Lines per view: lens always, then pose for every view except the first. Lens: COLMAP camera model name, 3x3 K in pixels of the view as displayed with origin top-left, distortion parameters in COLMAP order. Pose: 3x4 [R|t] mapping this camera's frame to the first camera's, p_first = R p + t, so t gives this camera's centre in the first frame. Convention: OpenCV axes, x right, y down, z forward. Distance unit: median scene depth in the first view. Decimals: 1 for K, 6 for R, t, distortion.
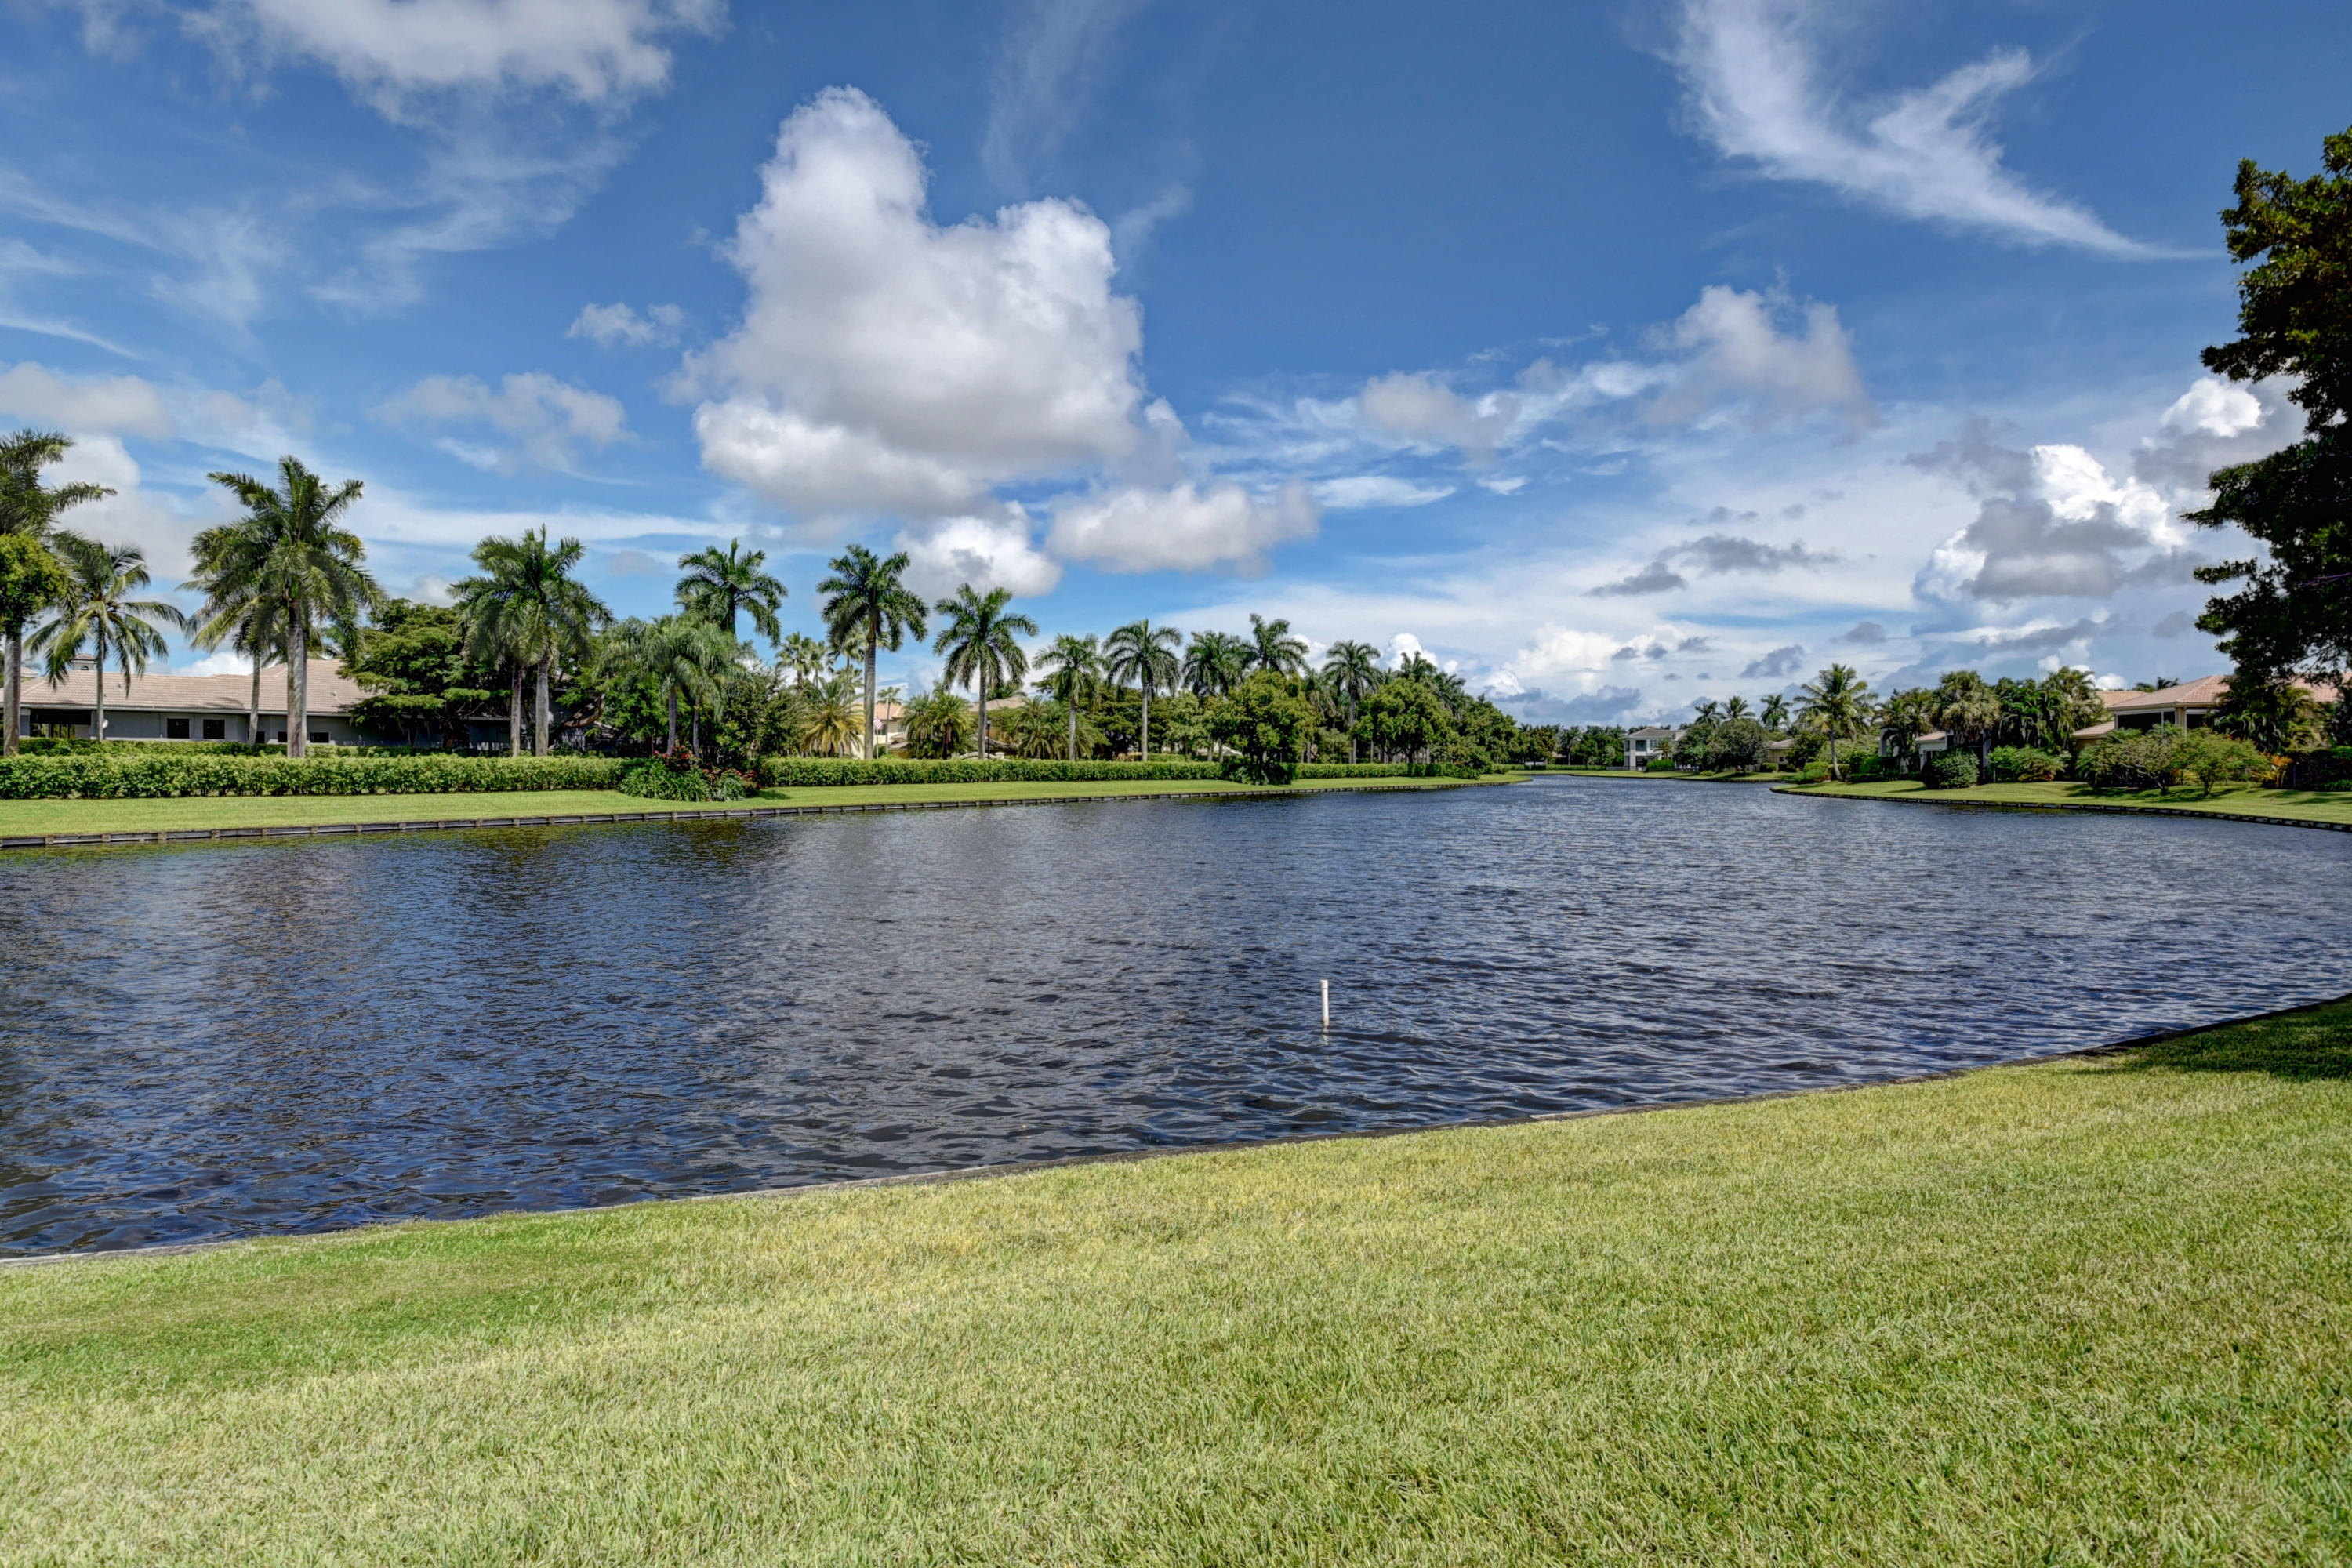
lens RADIAL K [[1300.8, 0, 1173.3], [0, 1300.8, 729.3], [0, 0, 1]] dist [0.011524, -0.025931]
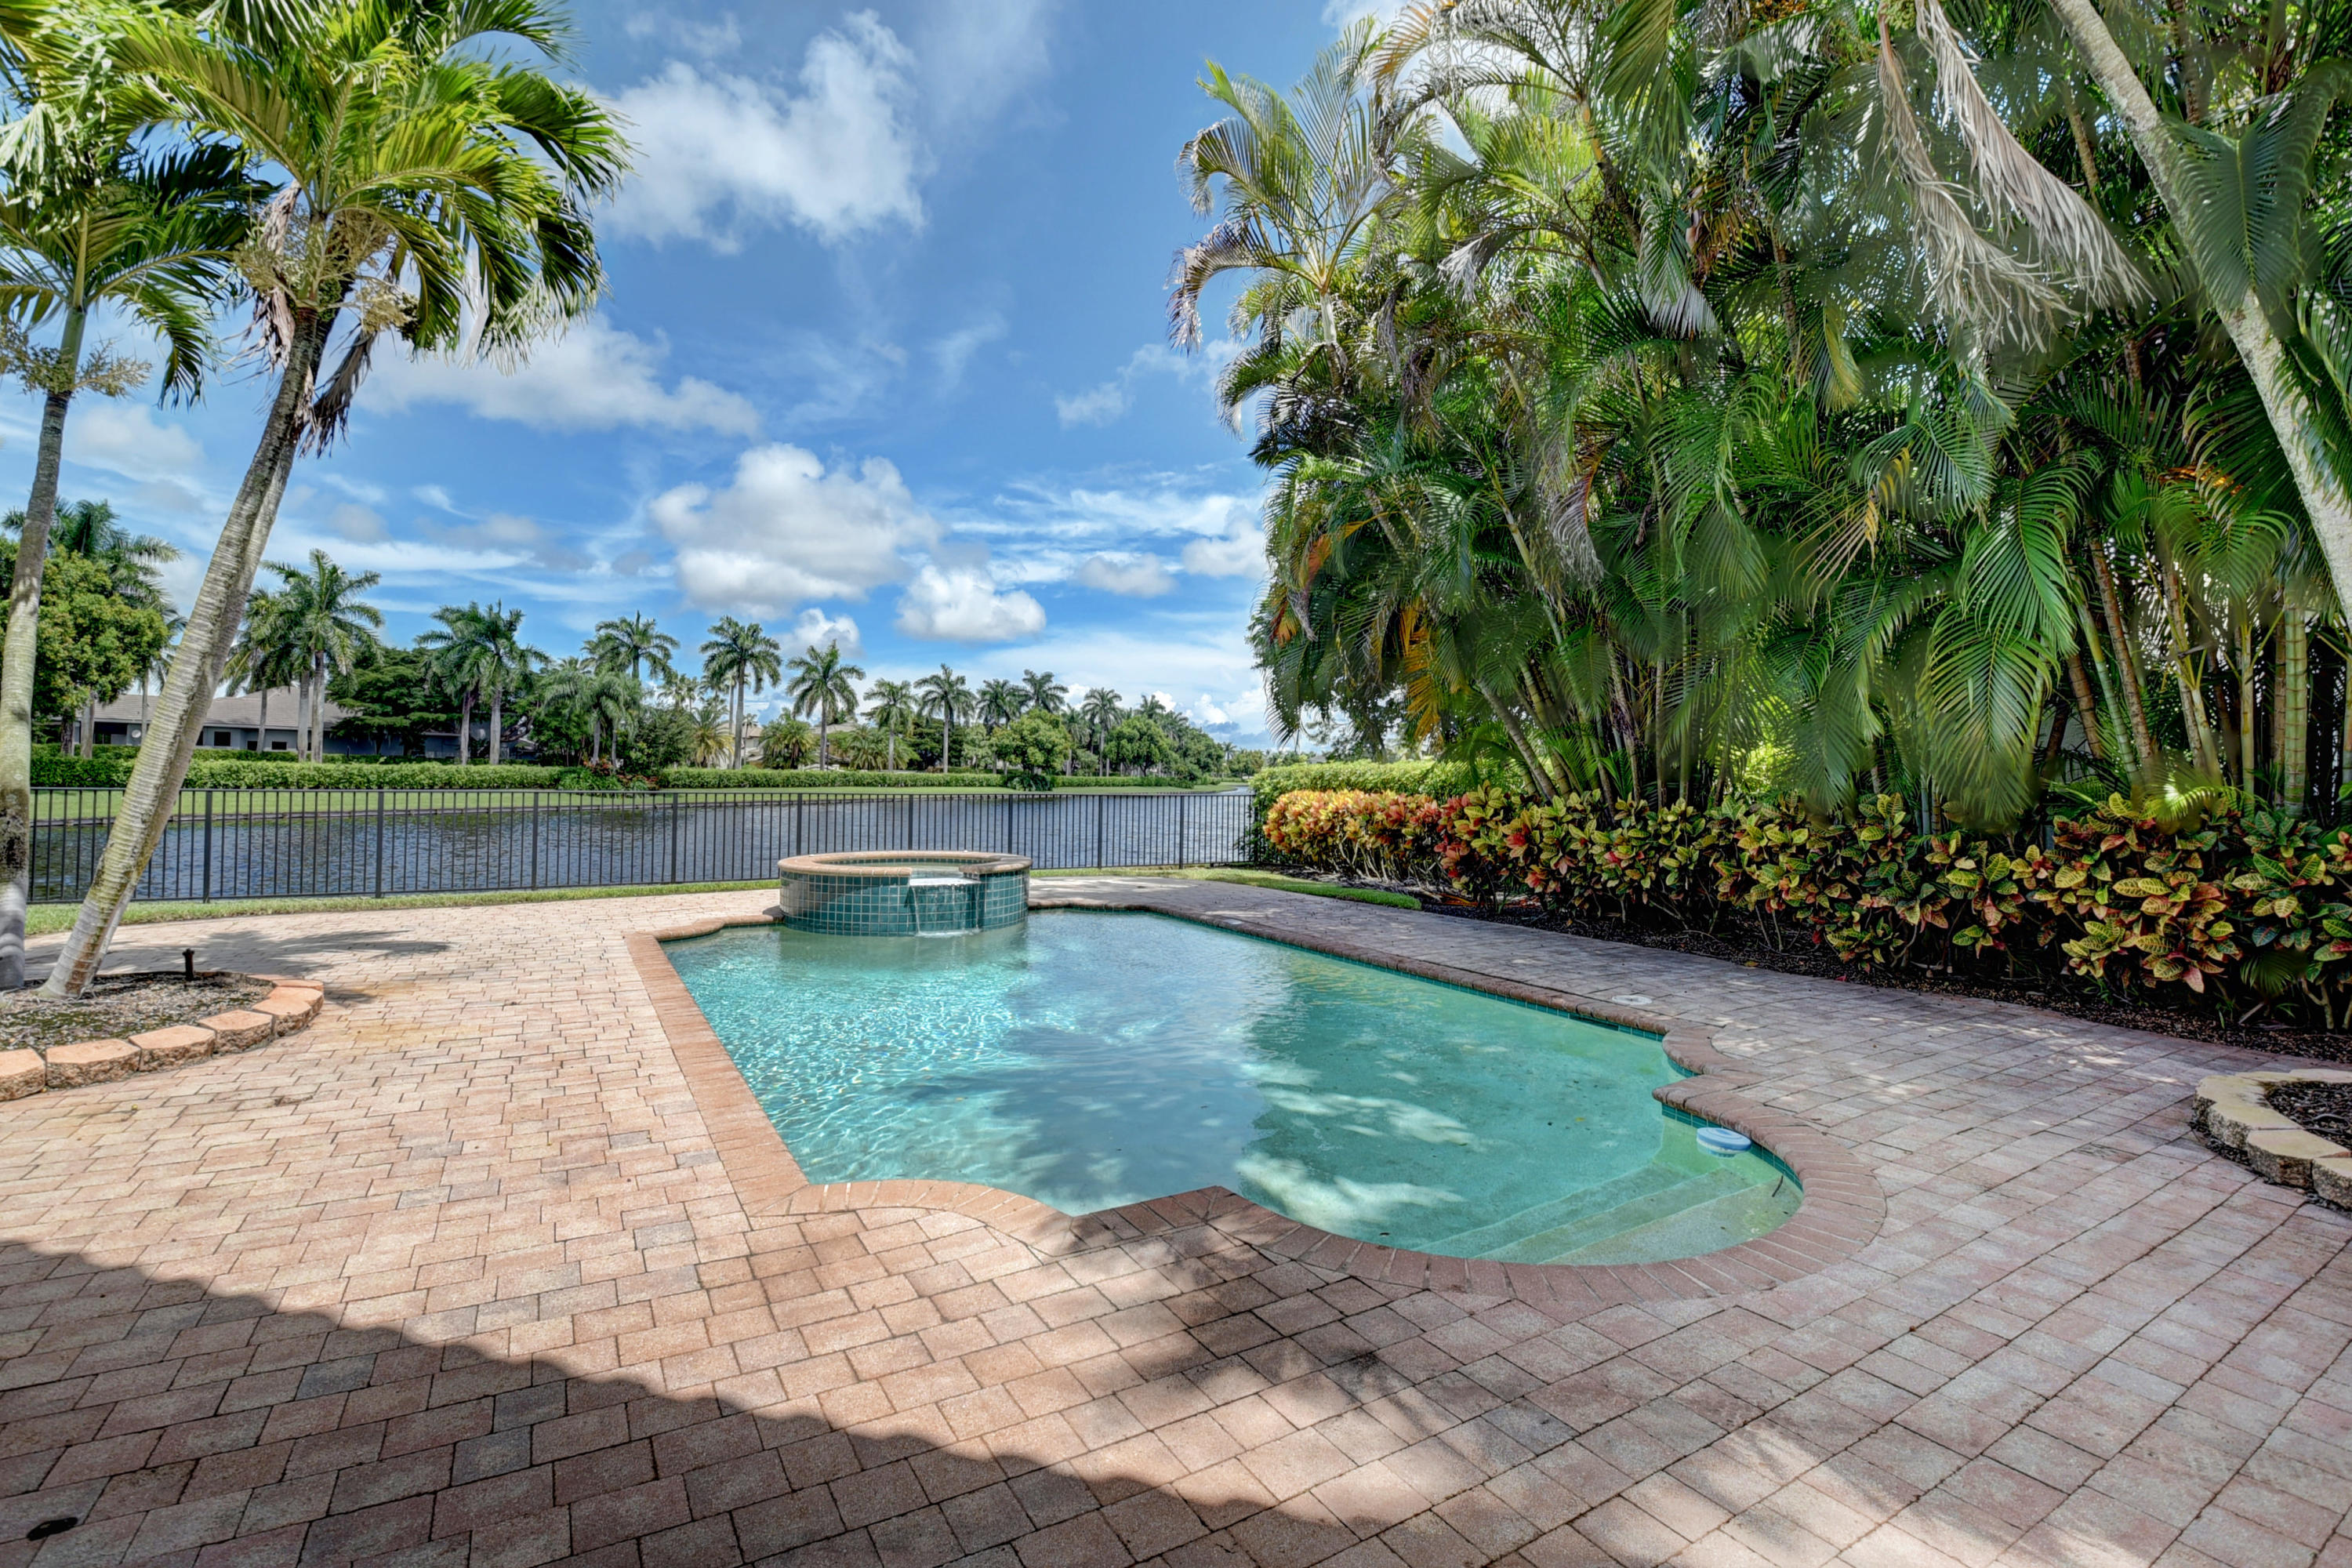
lens RADIAL K [[1152.1, 0, 1230.3], [0, 1152.1, 769.7], [0, 0, 1]] dist [-0.013692, -0.011622]
pose [[0.980471, 0.014783, 0.196108, 0.035063], [-0.019006, 0.999626, 0.019672, -0.008558], [-0.195744, -0.023015, 0.980385, -0.258376]]
